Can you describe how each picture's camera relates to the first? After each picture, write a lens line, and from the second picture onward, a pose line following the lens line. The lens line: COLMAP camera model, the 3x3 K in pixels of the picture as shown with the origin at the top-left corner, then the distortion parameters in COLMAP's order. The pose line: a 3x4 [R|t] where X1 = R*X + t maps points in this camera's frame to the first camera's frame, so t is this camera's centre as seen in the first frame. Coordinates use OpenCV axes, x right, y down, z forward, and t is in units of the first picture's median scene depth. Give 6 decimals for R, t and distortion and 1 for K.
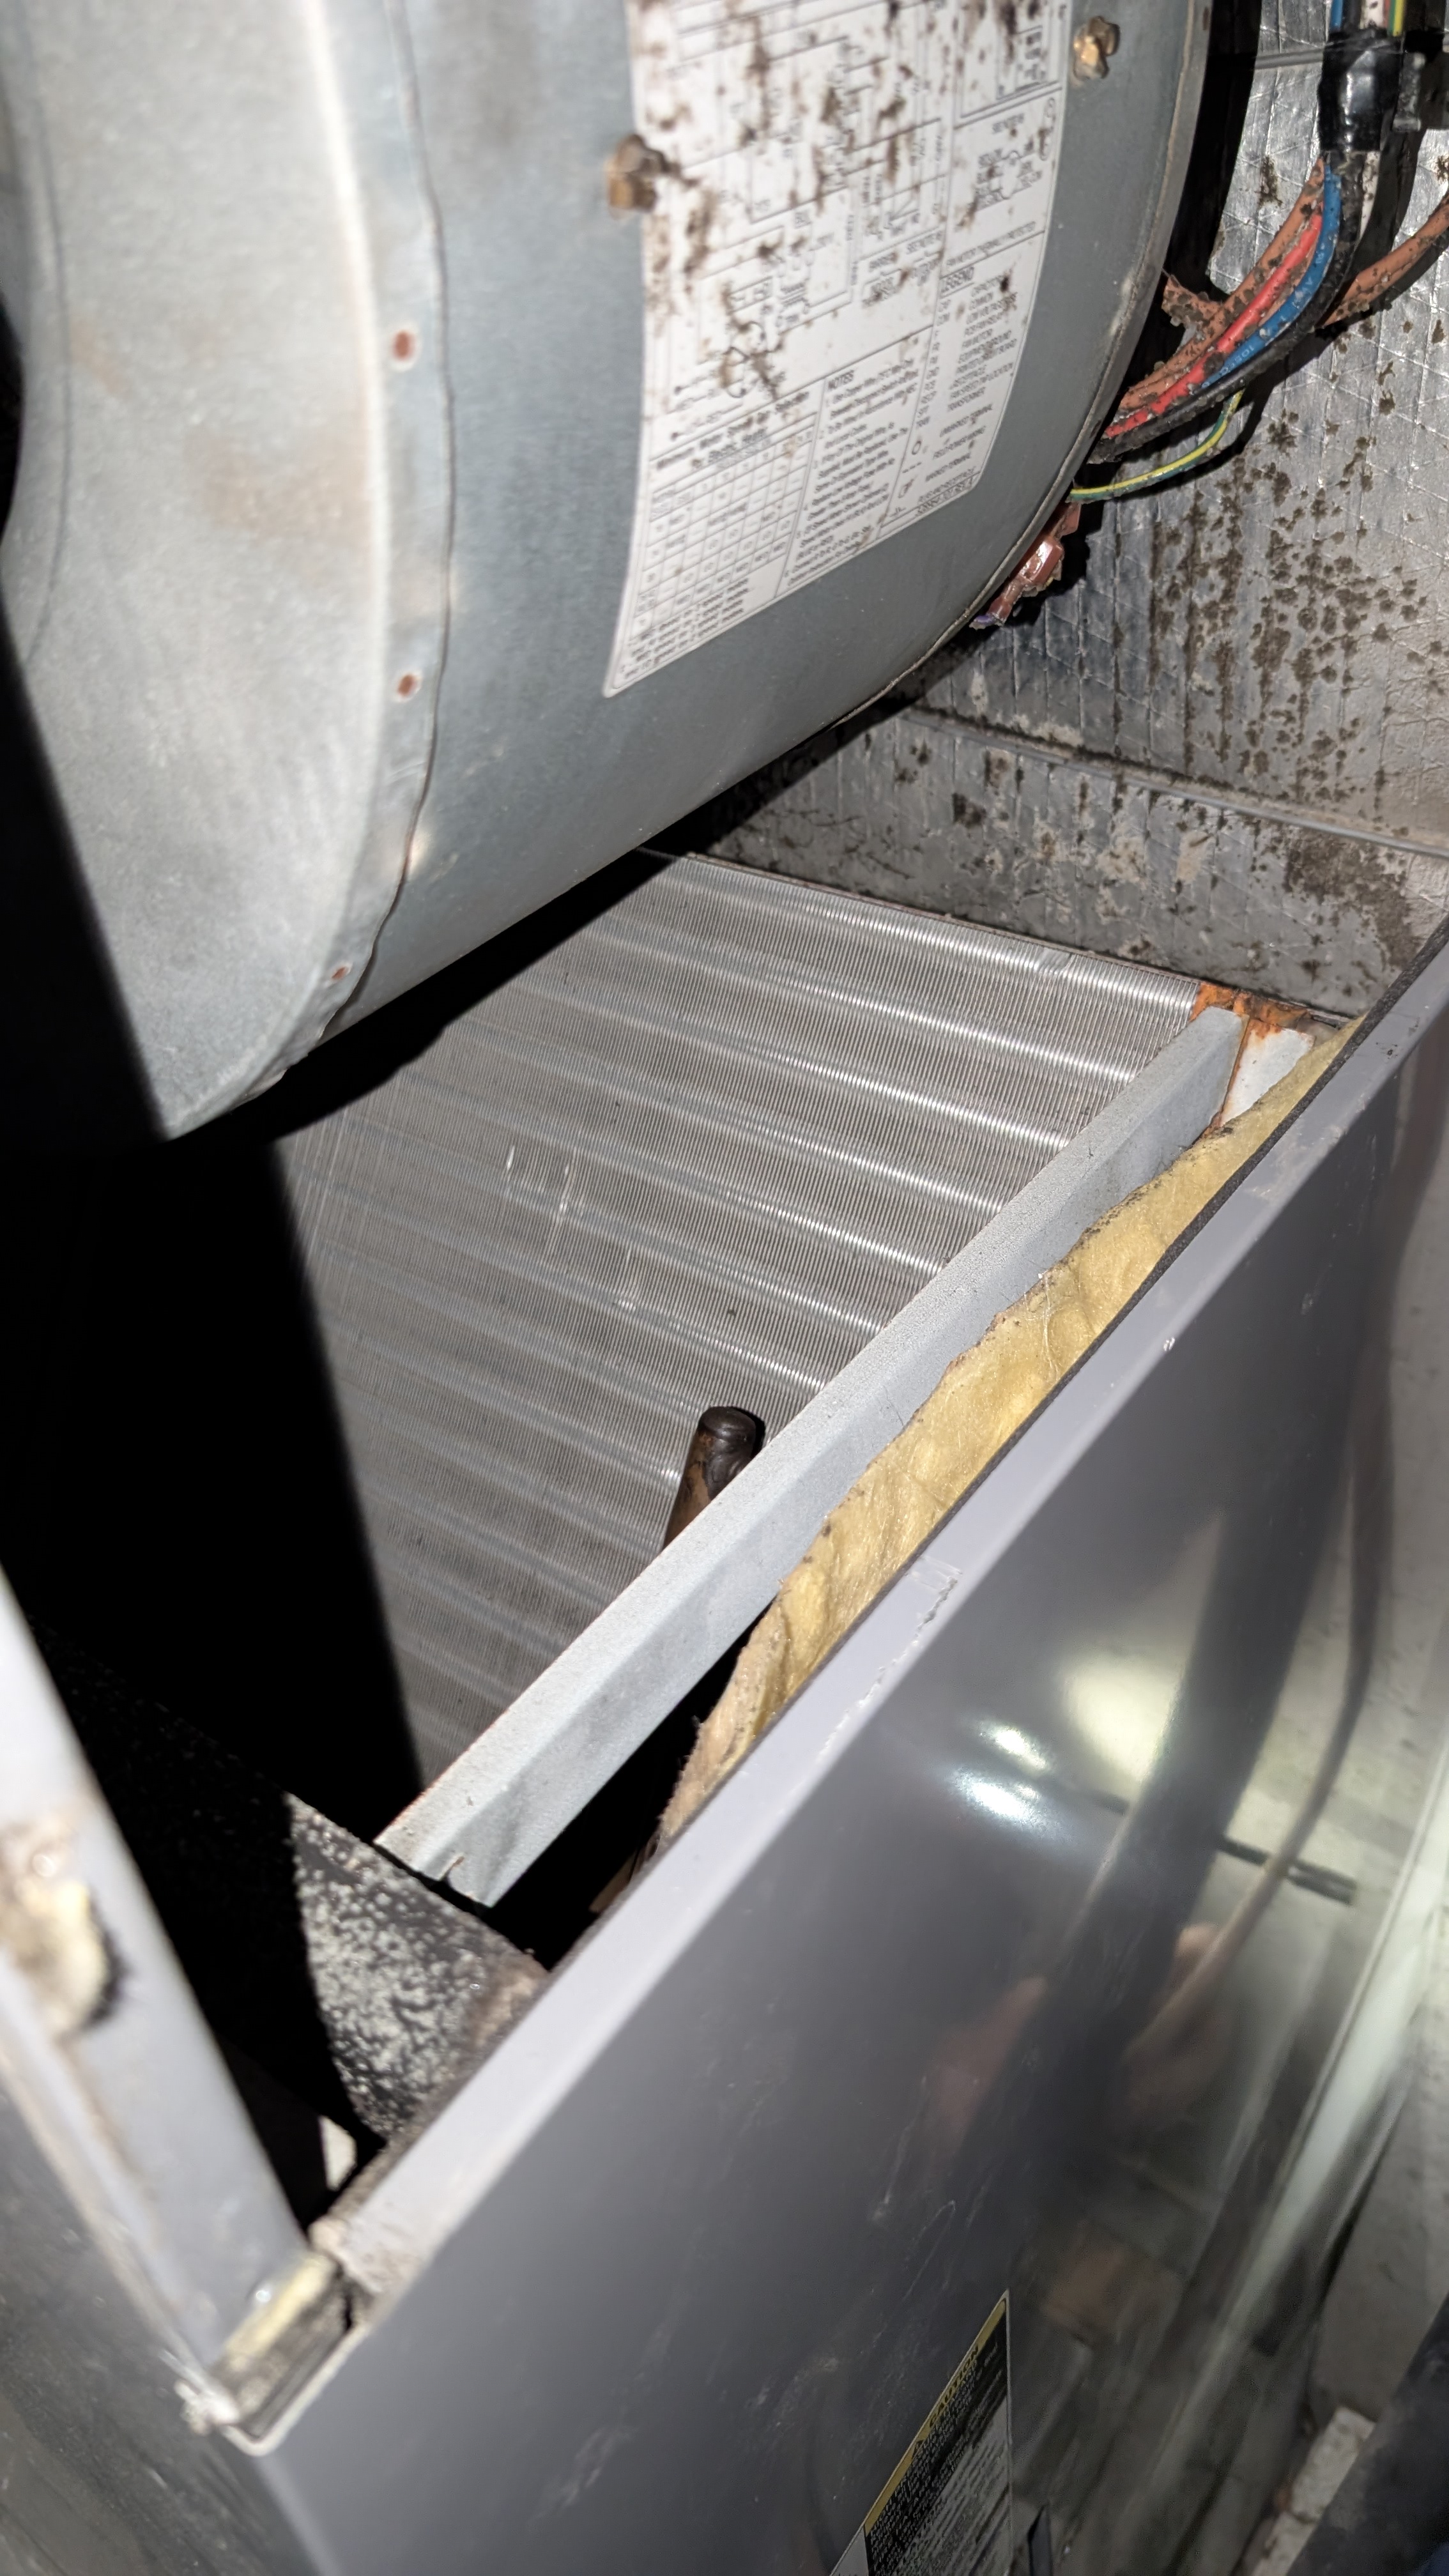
lens RADIAL K [[1884.7, 0, 717.6], [0, 1884.7, 1287.4], [0, 0, 1]] dist [0.002619, -0.001668]
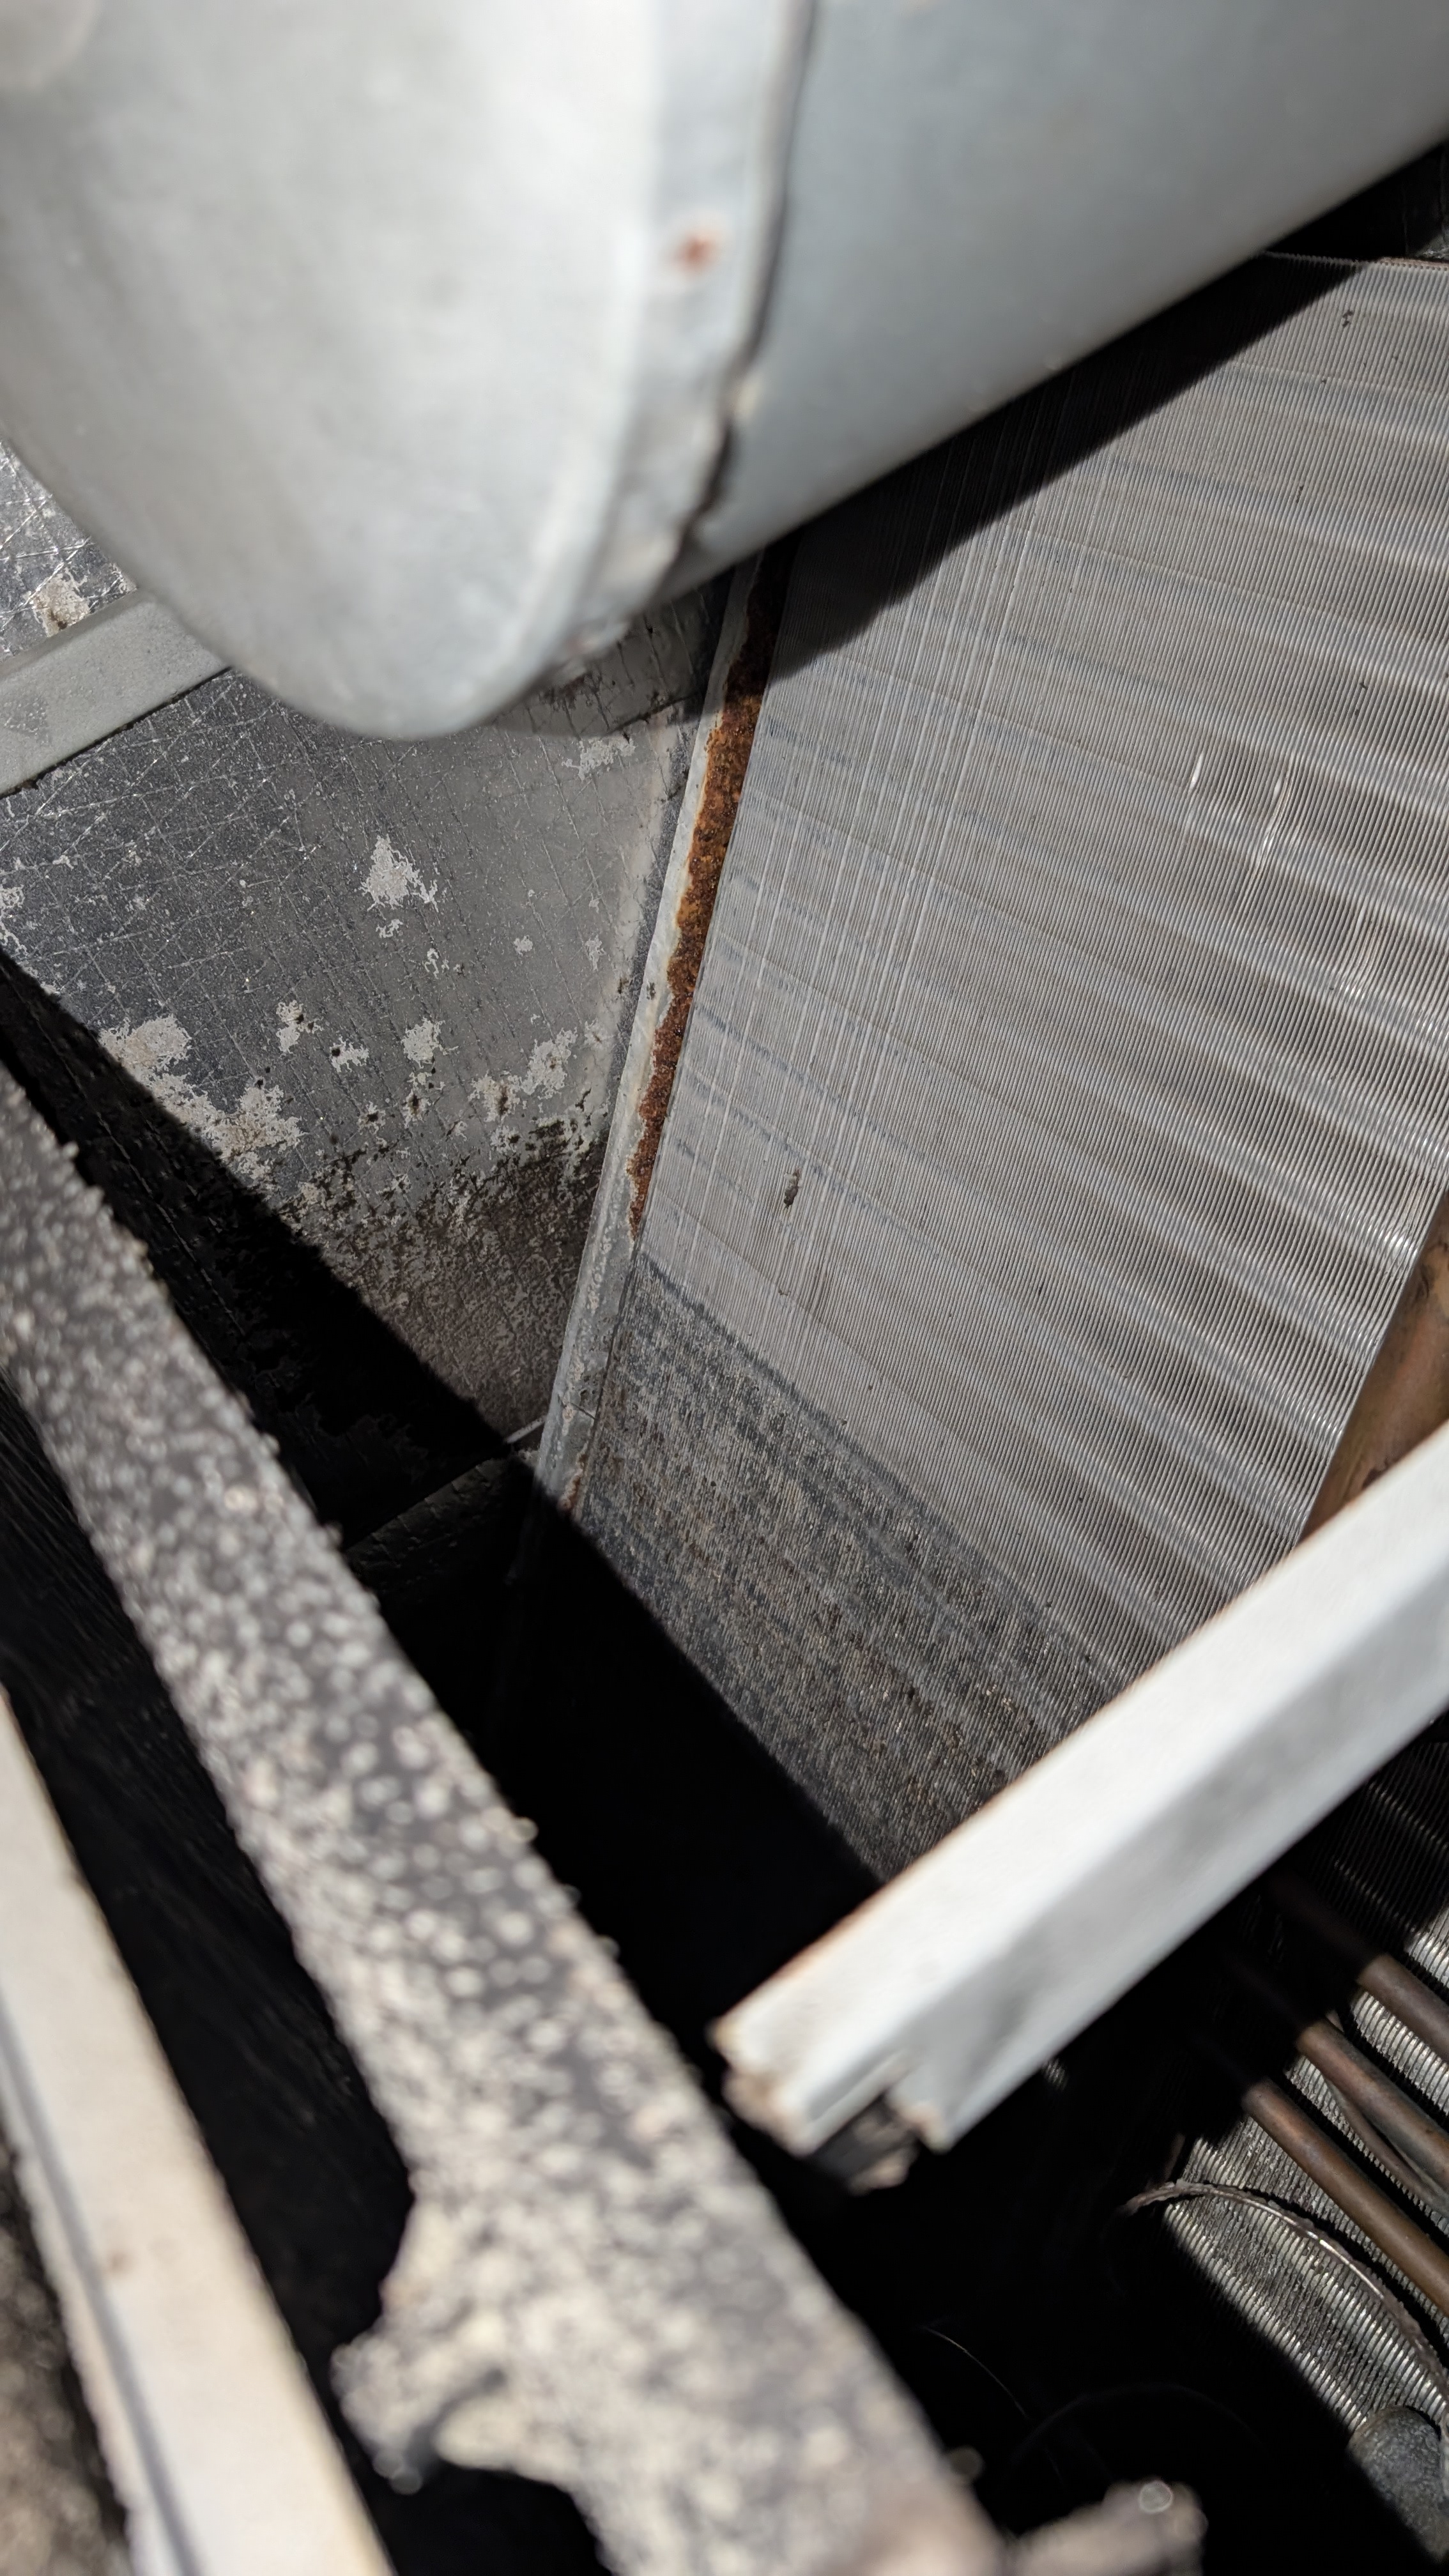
lens RADIAL K [[1884.7, 0, 715.3], [0, 1884.7, 1235.8], [0, 0, 1]] dist [0.002619, -0.001668]
pose [[0.928411, 0.089522, -0.360608, -0.008098], [-0.033140, 0.986624, 0.159610, -0.004323], [0.370073, -0.136233, 0.918959, 0.272394]]
